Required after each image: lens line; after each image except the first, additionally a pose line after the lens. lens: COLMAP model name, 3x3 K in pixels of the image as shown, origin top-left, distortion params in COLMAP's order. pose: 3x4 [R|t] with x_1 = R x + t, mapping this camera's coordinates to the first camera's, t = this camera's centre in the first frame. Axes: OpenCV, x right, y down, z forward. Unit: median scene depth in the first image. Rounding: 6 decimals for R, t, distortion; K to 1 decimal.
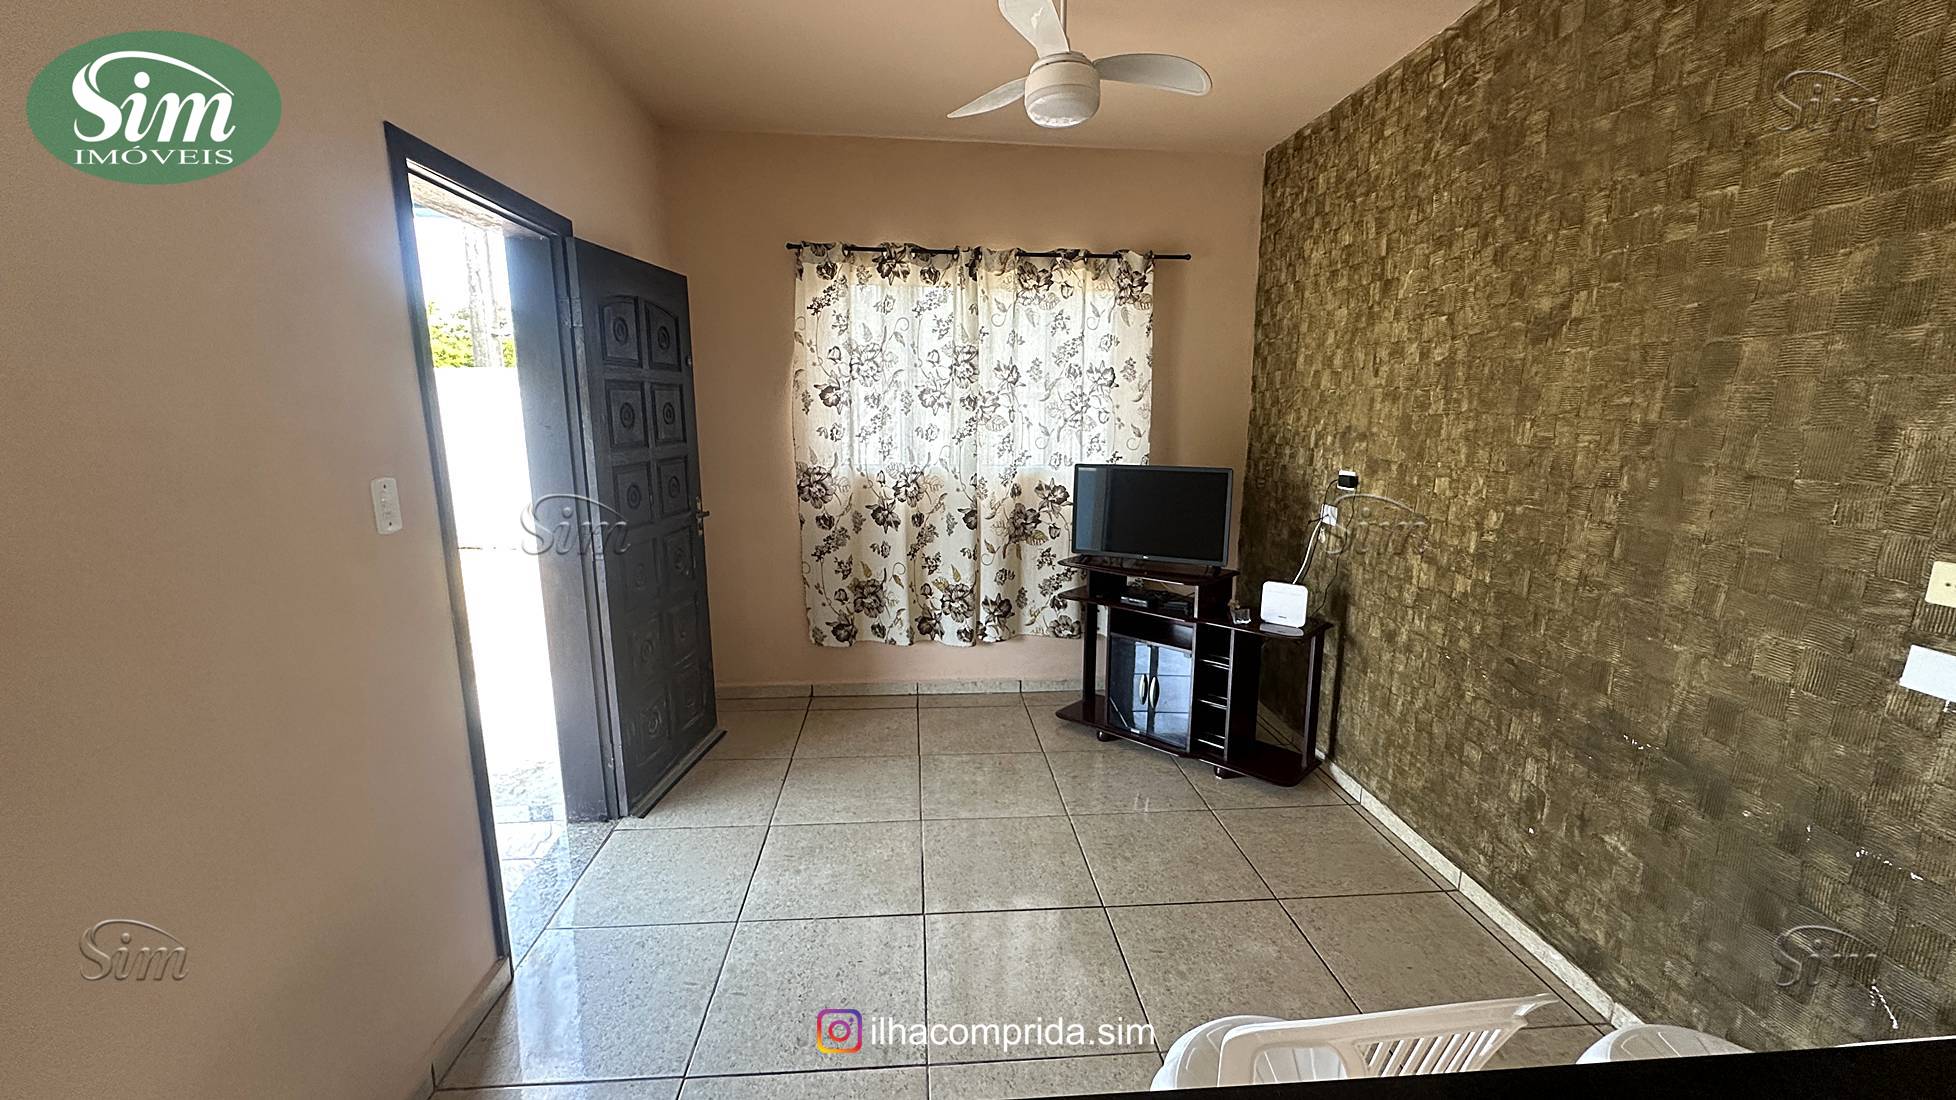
lens RADIAL K [[782.4, 0, 978.0], [0, 782.4, 550.0], [0, 0, 1]] dist [-0.000275, 0.000003]
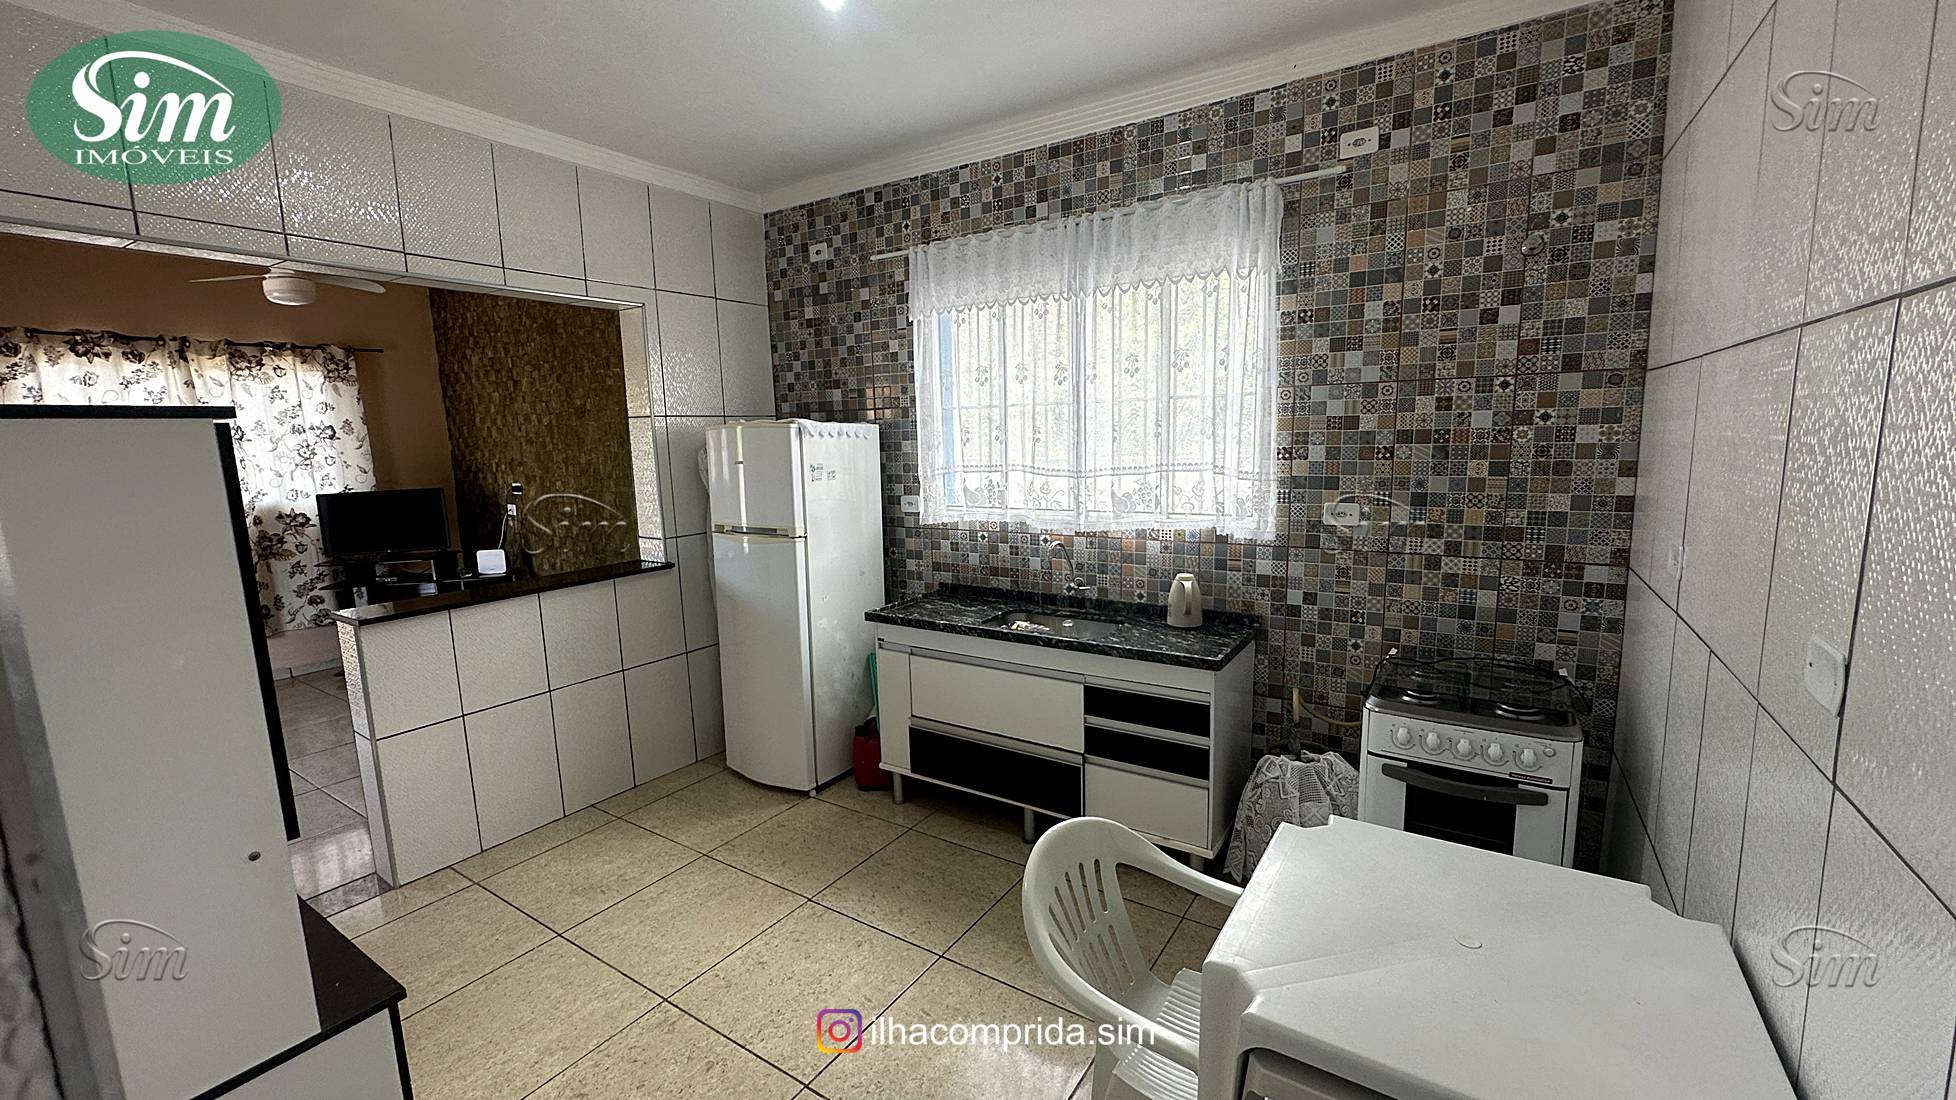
lens RADIAL K [[782.4, 0, 978.0], [0, 782.4, 550.0], [0, 0, 1]] dist [-0.000275, 0.000003]
pose [[0.622719, -0.143190, 0.769232, -0.224079], [0.171259, 0.984217, 0.044569, 0.125655], [-0.763473, 0.103983, 0.637414, -0.778771]]
